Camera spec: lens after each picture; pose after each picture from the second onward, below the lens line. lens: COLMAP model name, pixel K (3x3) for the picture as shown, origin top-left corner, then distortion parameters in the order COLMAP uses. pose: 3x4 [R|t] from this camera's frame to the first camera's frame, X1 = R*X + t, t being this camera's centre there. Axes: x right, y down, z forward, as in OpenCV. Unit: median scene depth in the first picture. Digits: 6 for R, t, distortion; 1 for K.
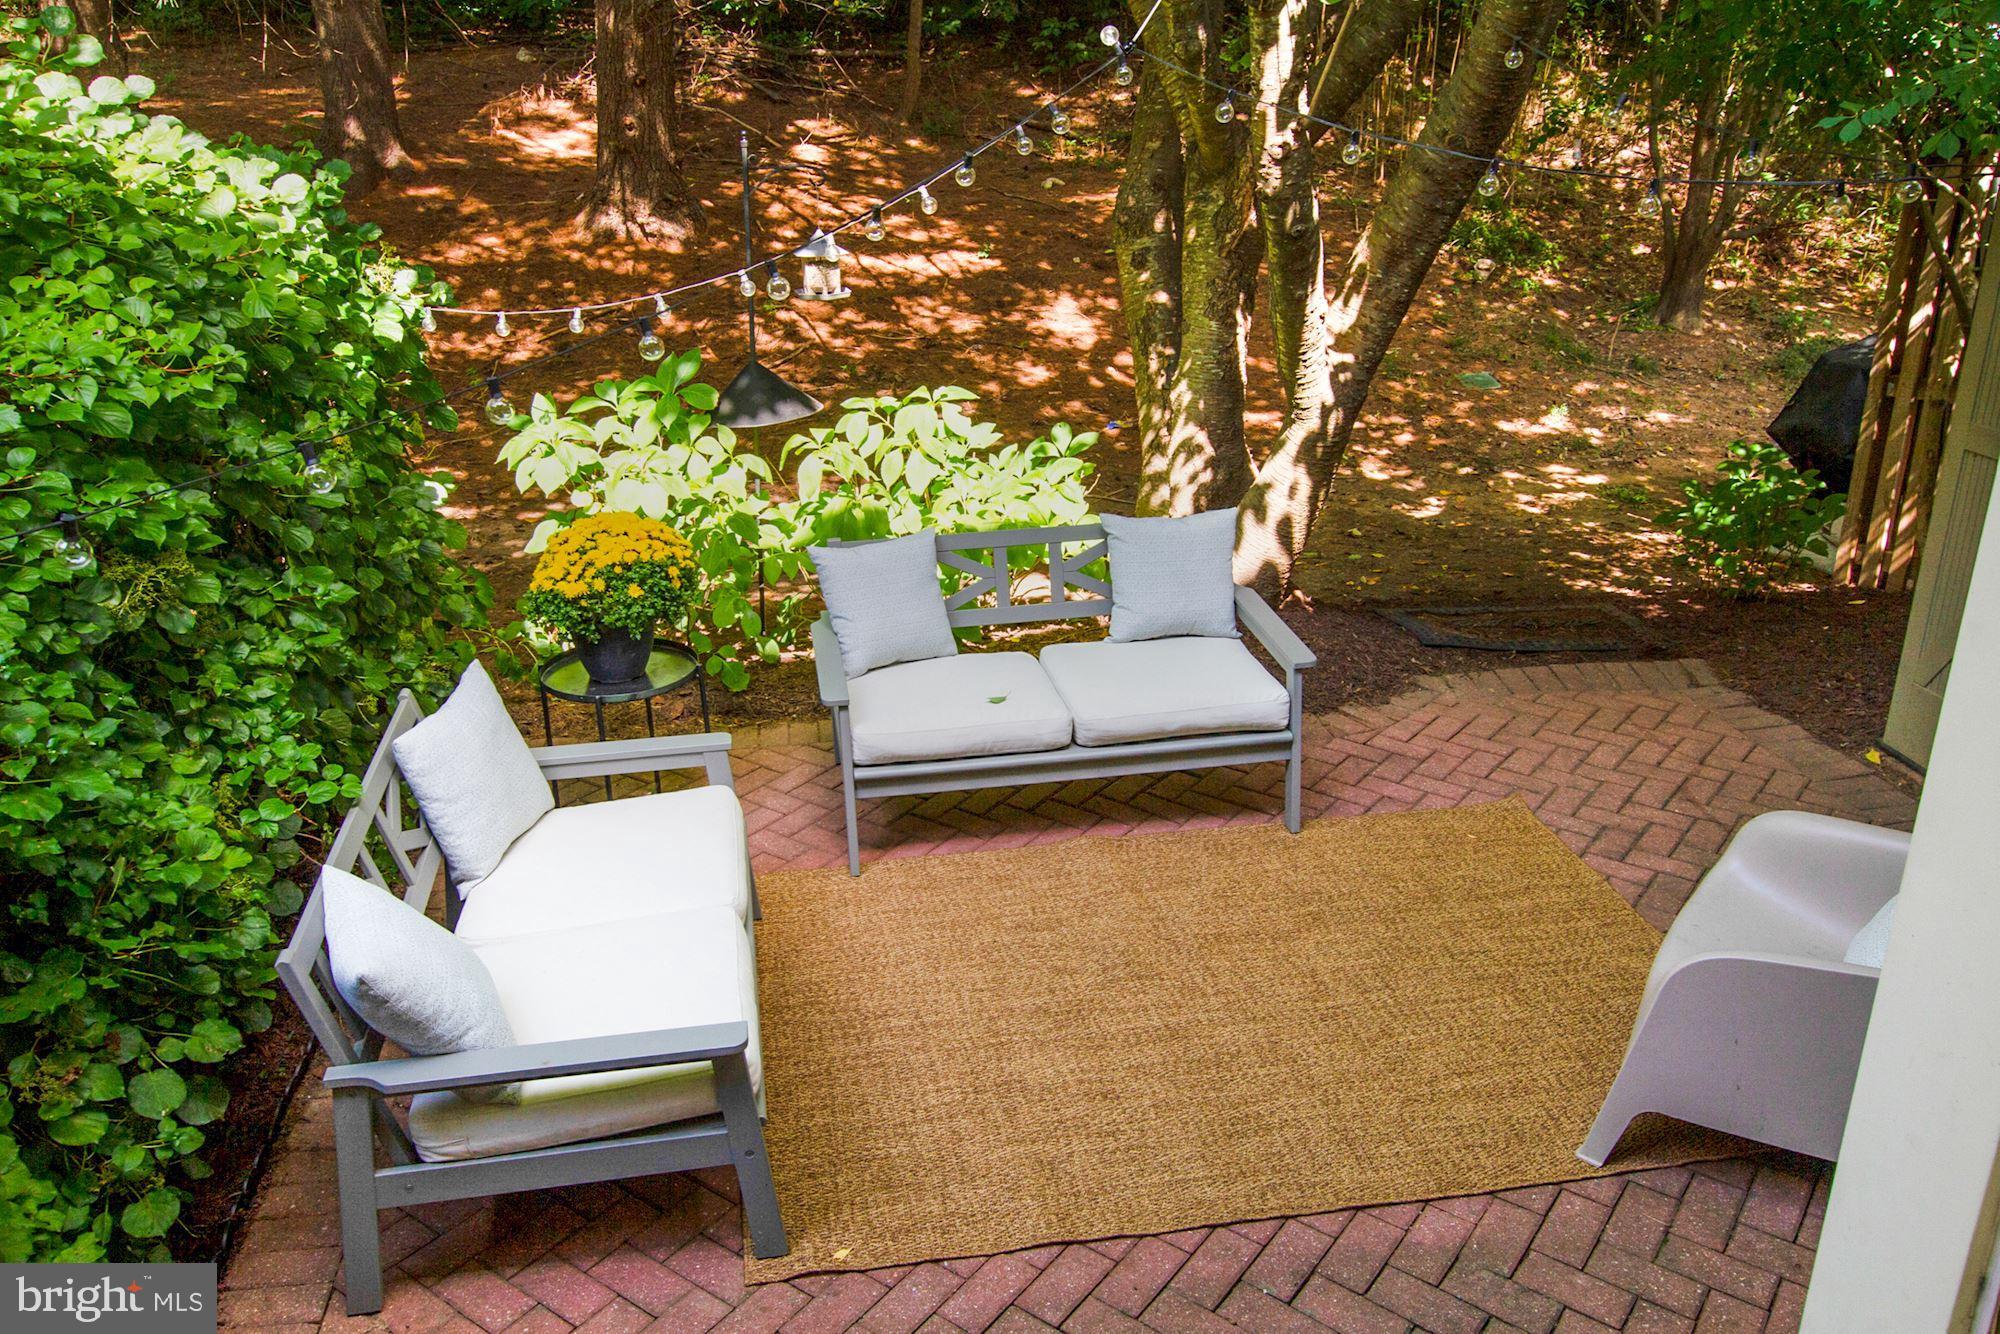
lens RADIAL K [[1576.1, 0, 1000.0], [0, 1576.1, 667.0], [0, 0, 1]] dist [-0.000100, 0.008545]
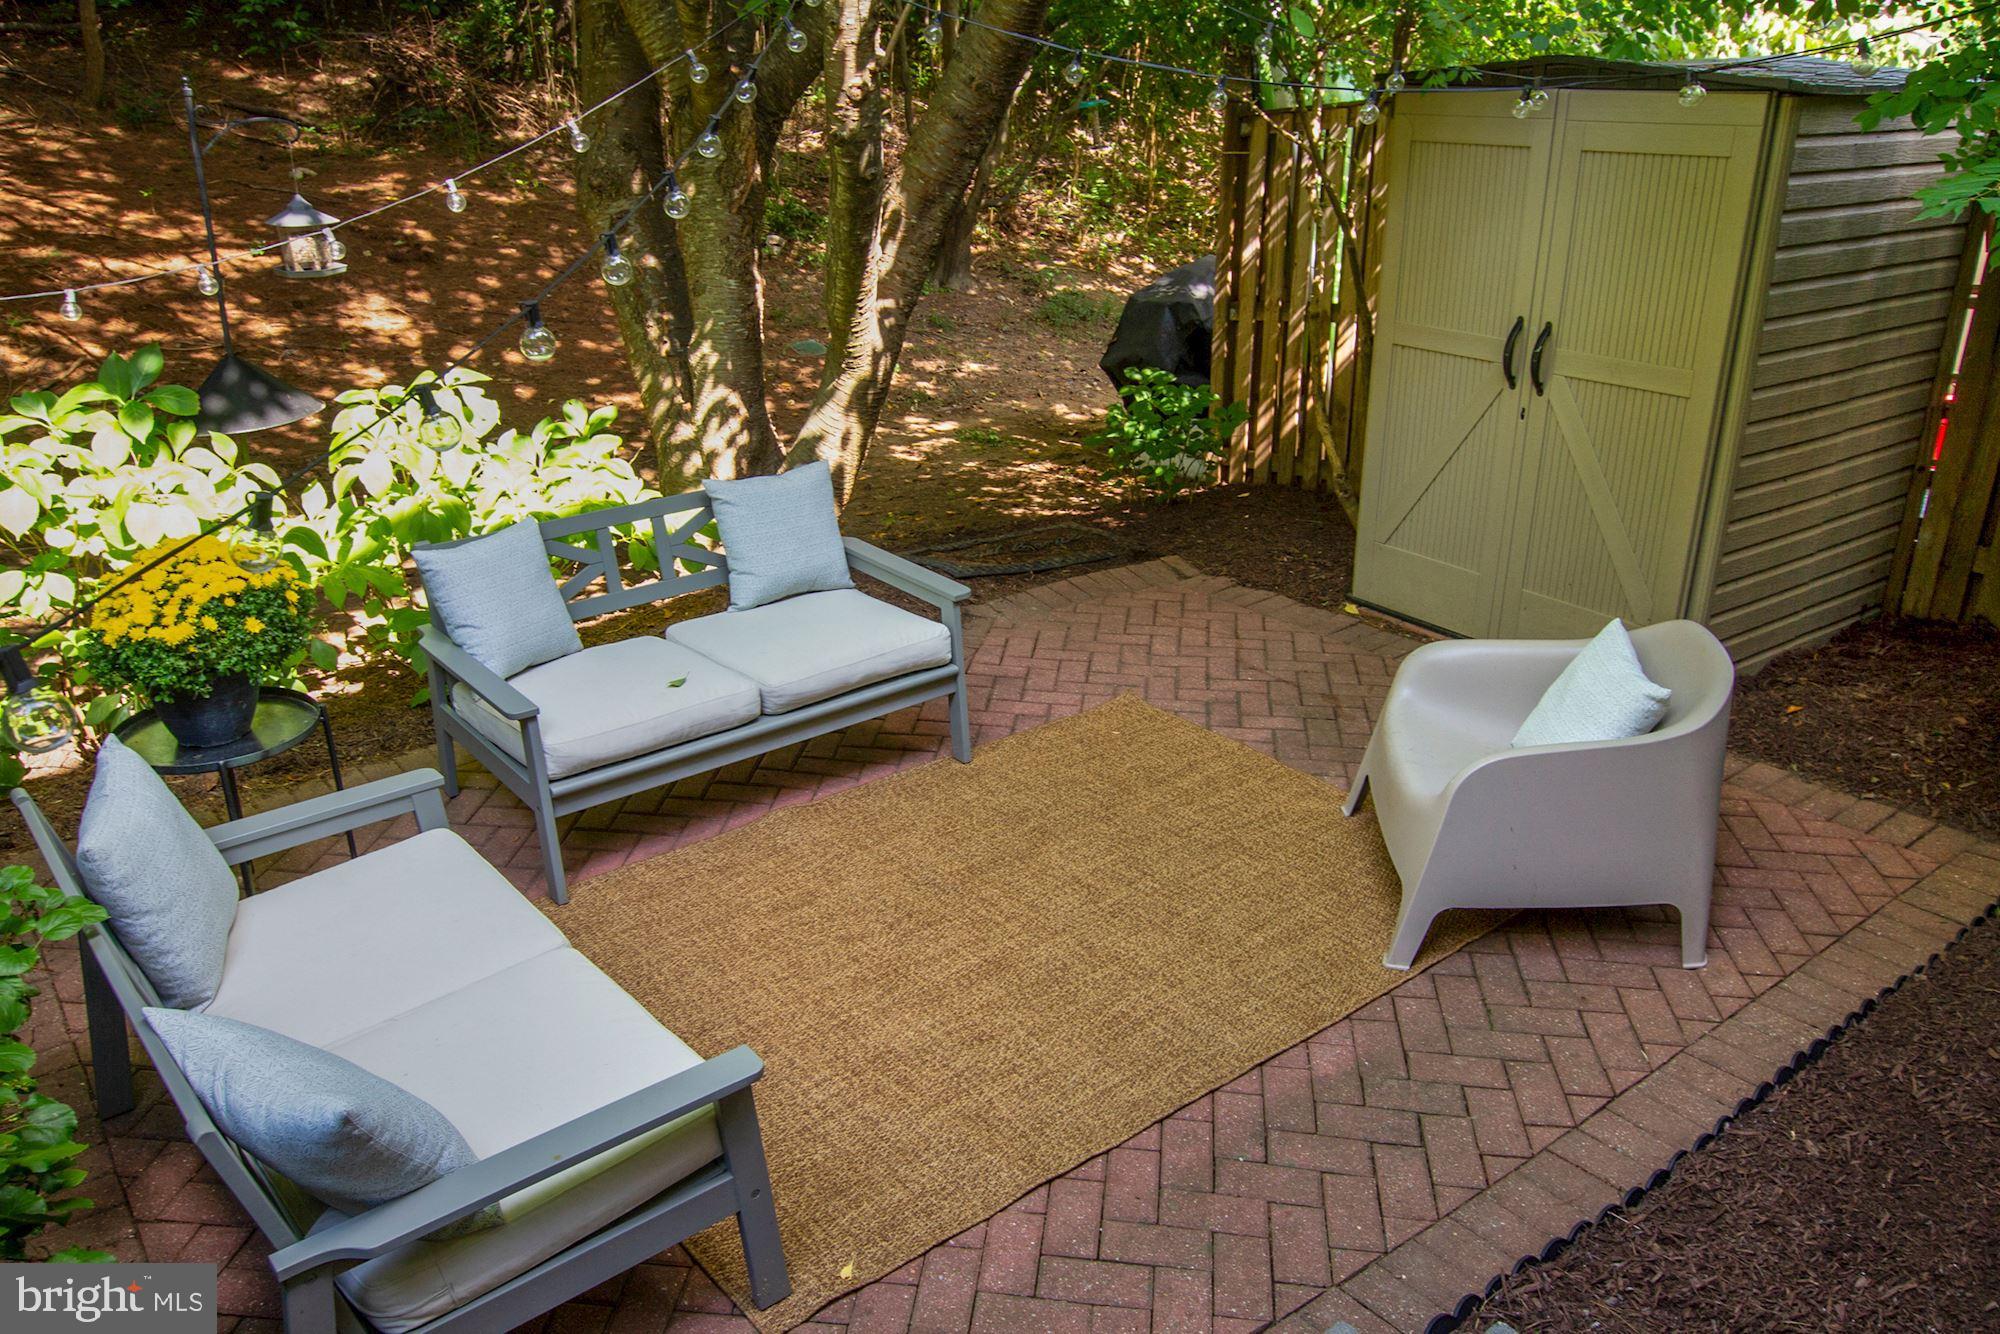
lens RADIAL K [[1541.8, 0, 1000.0], [0, 1541.8, 667.0], [0, 0, 1]] dist [-0.021651, 0.044683]
pose [[0.869591, -0.170419, 0.463431, -0.205638], [0.167386, 0.984721, 0.048029, -0.000180], [-0.464535, 0.035806, 0.884831, 0.086202]]
